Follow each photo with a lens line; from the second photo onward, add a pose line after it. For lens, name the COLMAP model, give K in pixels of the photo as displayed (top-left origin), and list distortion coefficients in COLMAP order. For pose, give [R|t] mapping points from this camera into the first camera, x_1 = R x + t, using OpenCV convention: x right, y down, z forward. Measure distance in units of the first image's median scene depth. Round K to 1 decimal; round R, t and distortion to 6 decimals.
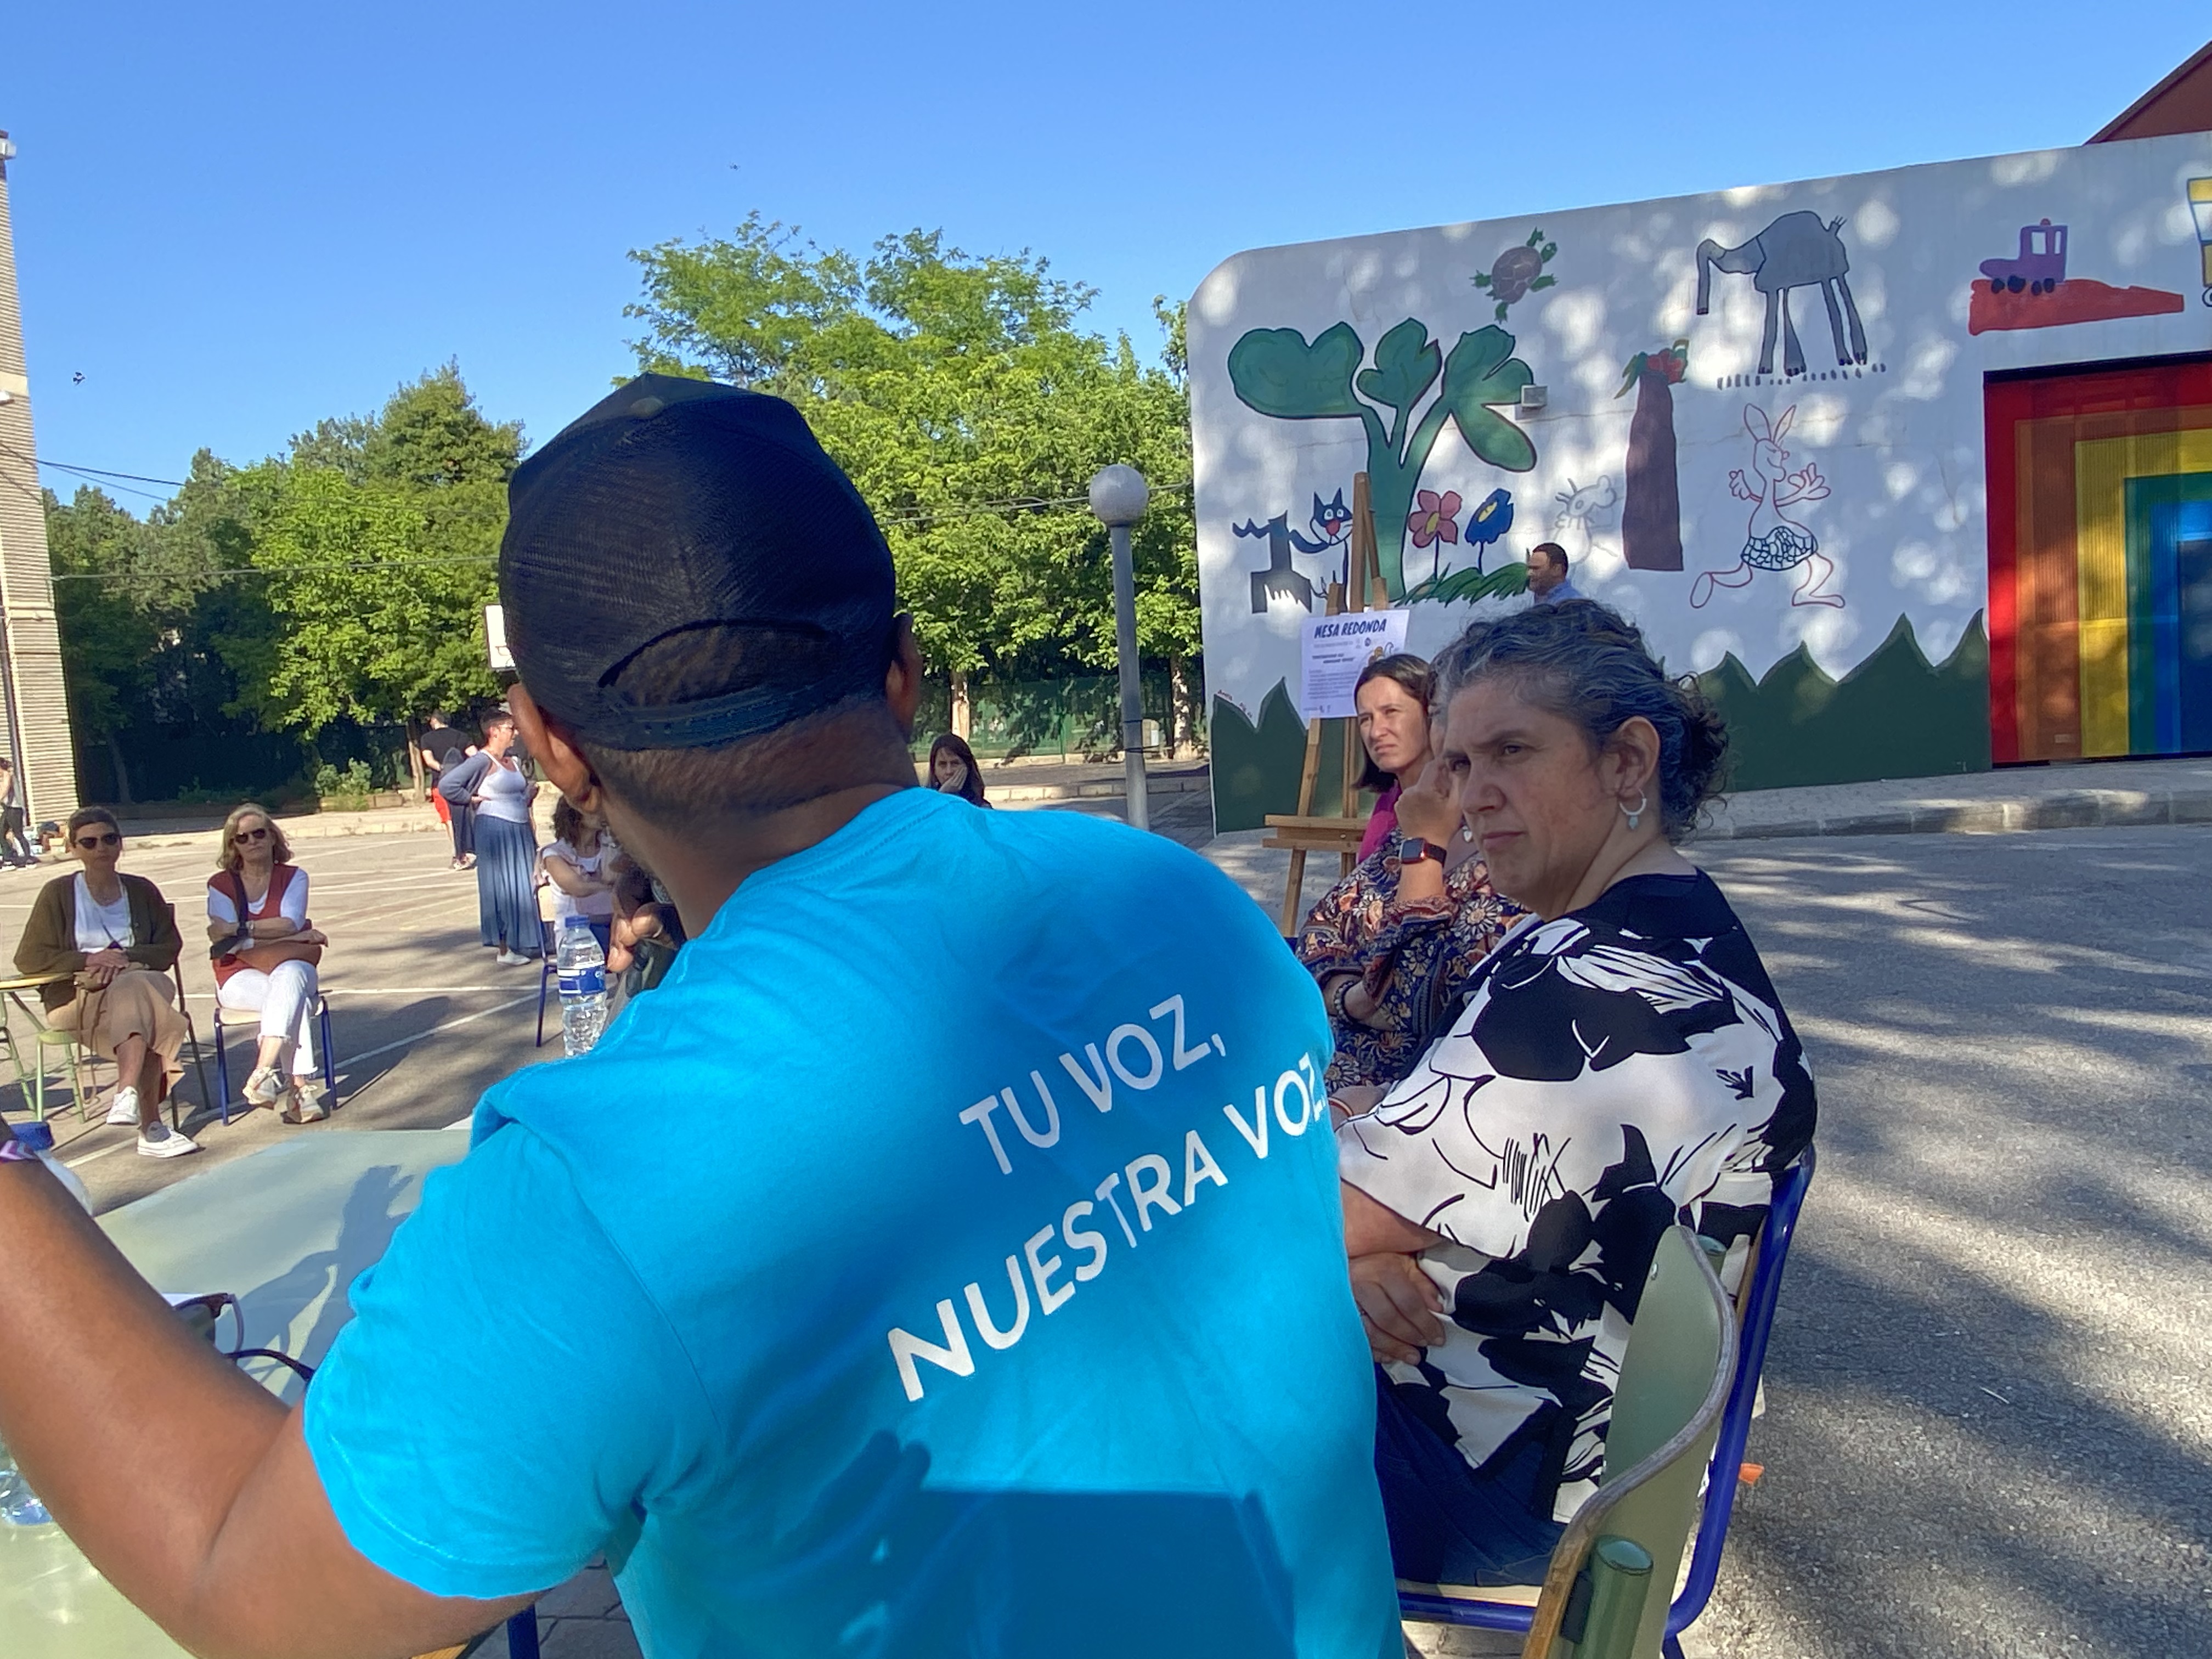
lens RADIAL K [[1700.8, 0, 1063.2], [0, 1700.8, 814.0], [0, 0, 1]] dist [0.066426, -0.050525]
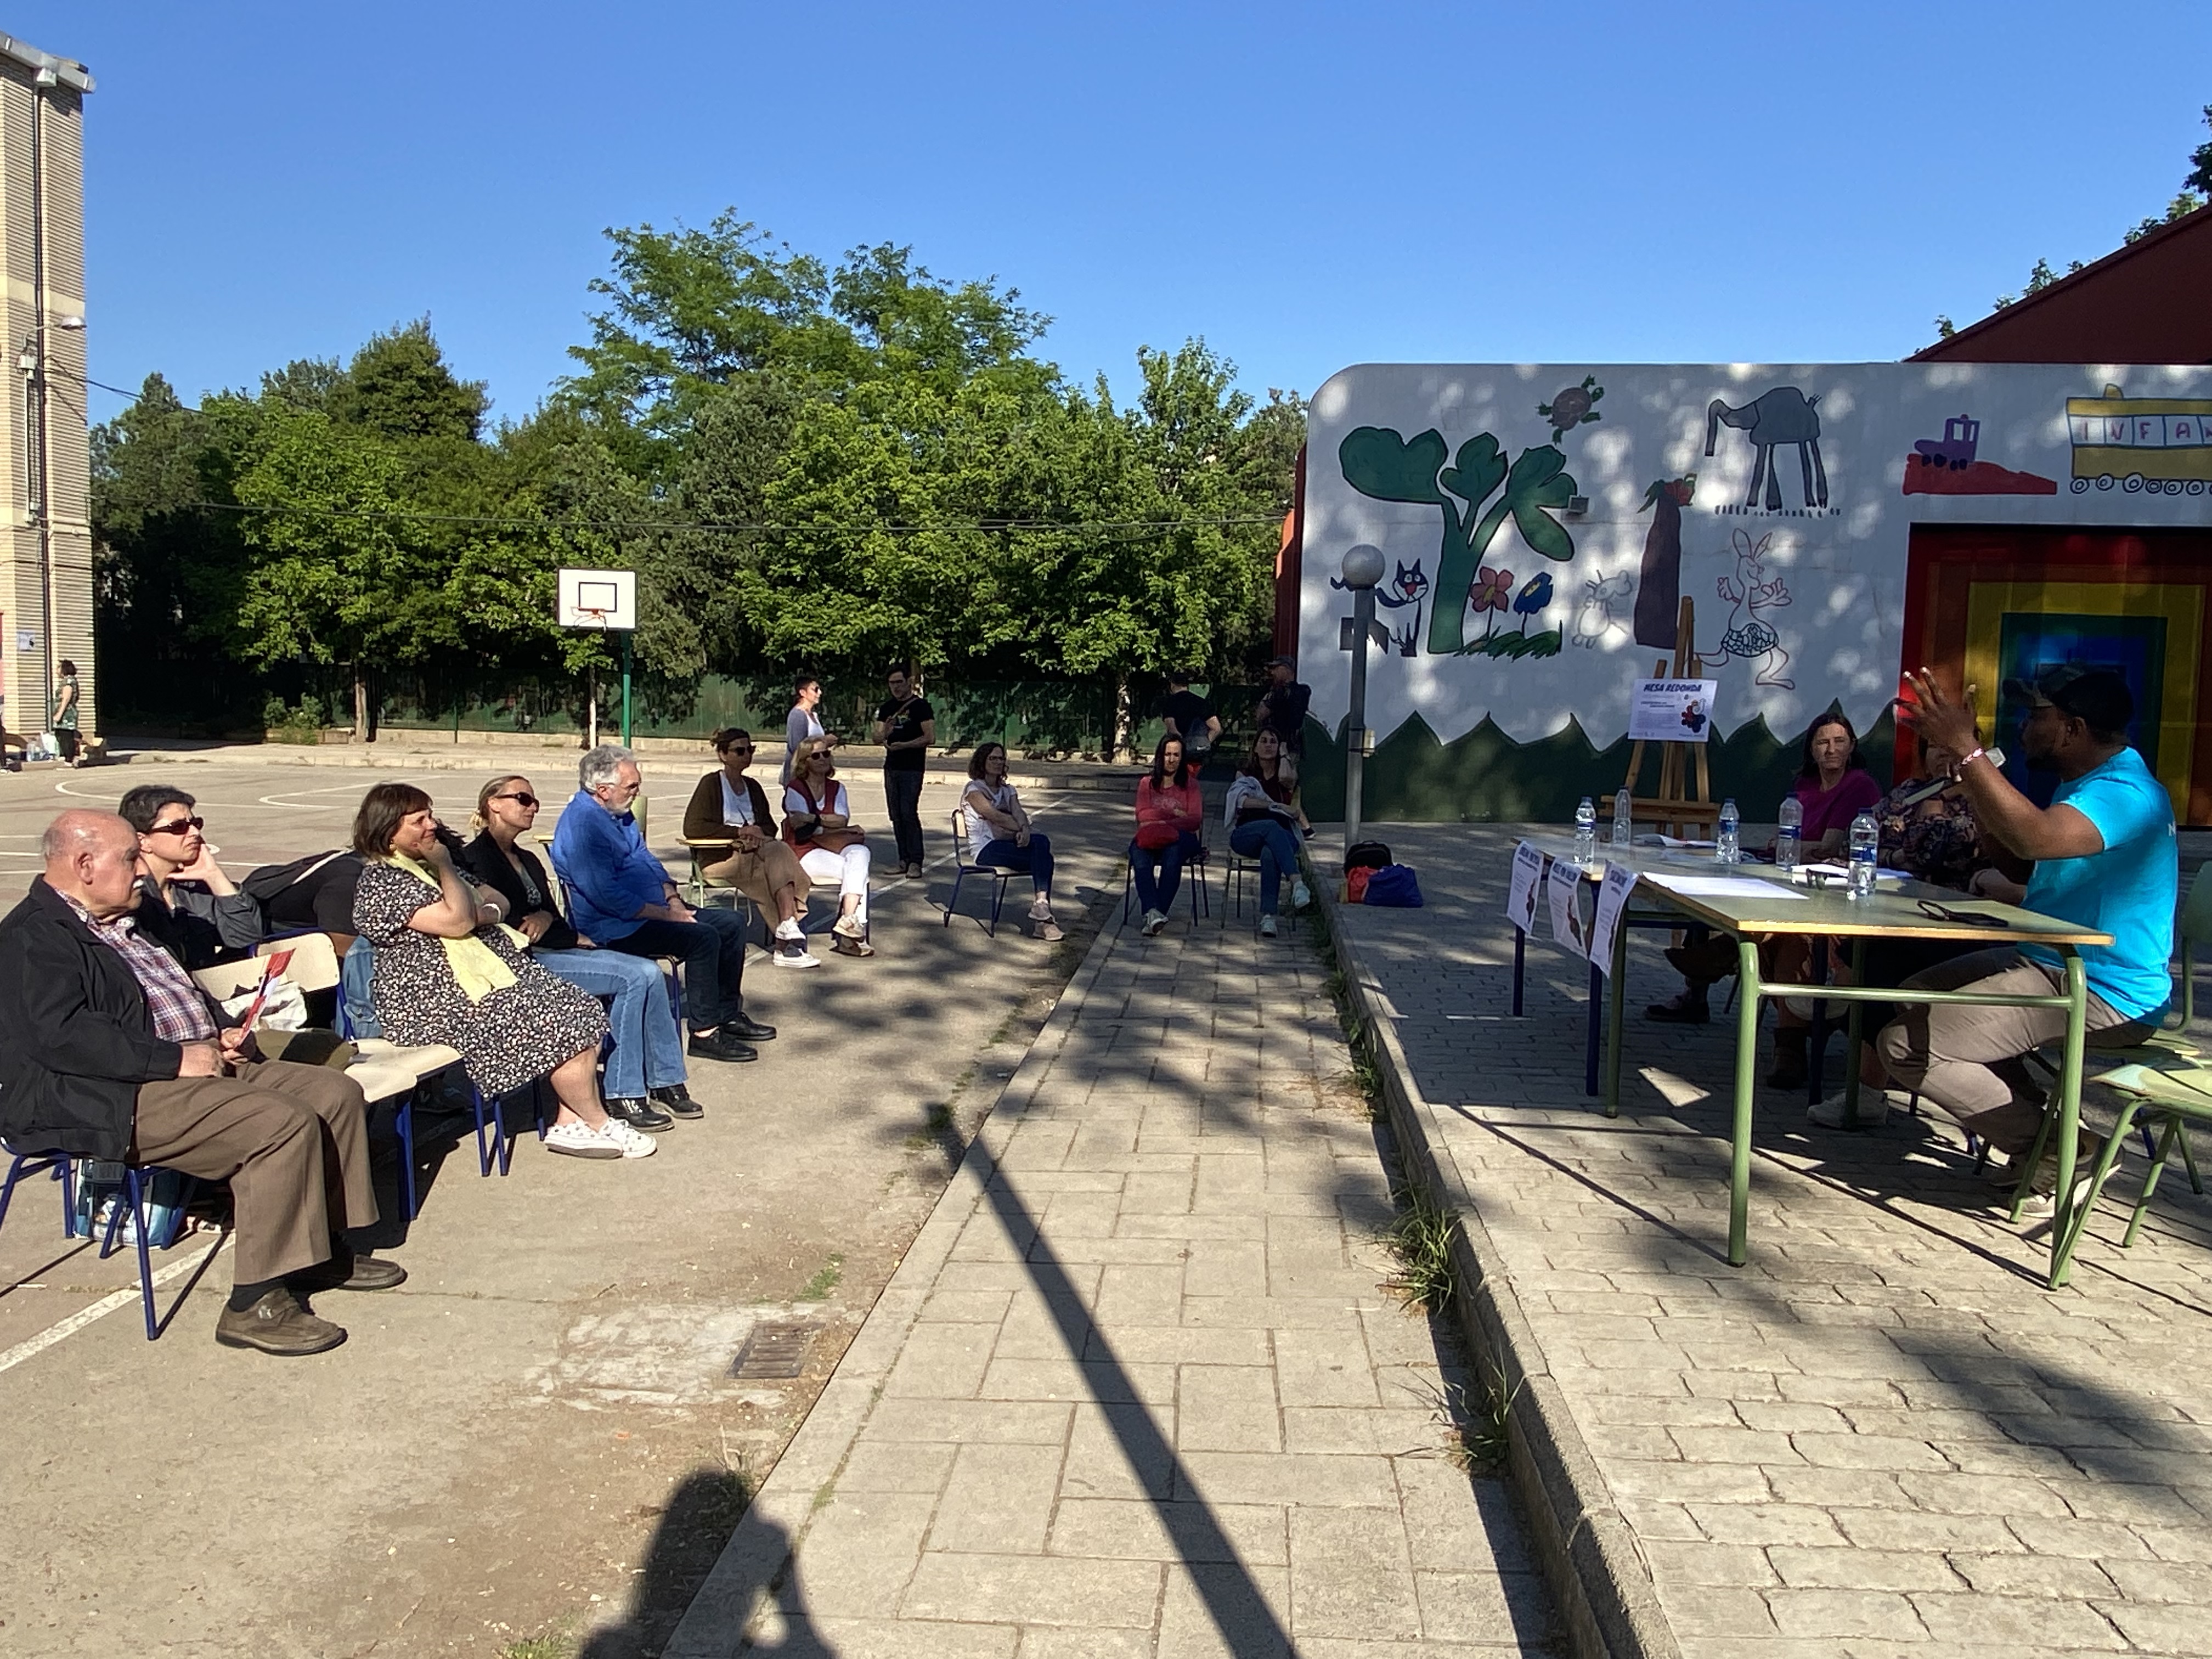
lens RADIAL K [[1700.8, 0, 1071.9], [0, 1700.8, 809.3], [0, 0, 1]] dist [0.066426, -0.050525]
pose [[0.989963, 0.083366, 0.114116, -0.095479], [-0.082766, 0.996519, -0.009998, 0.012152], [-0.114552, 0.000452, 0.993417, -0.097941]]
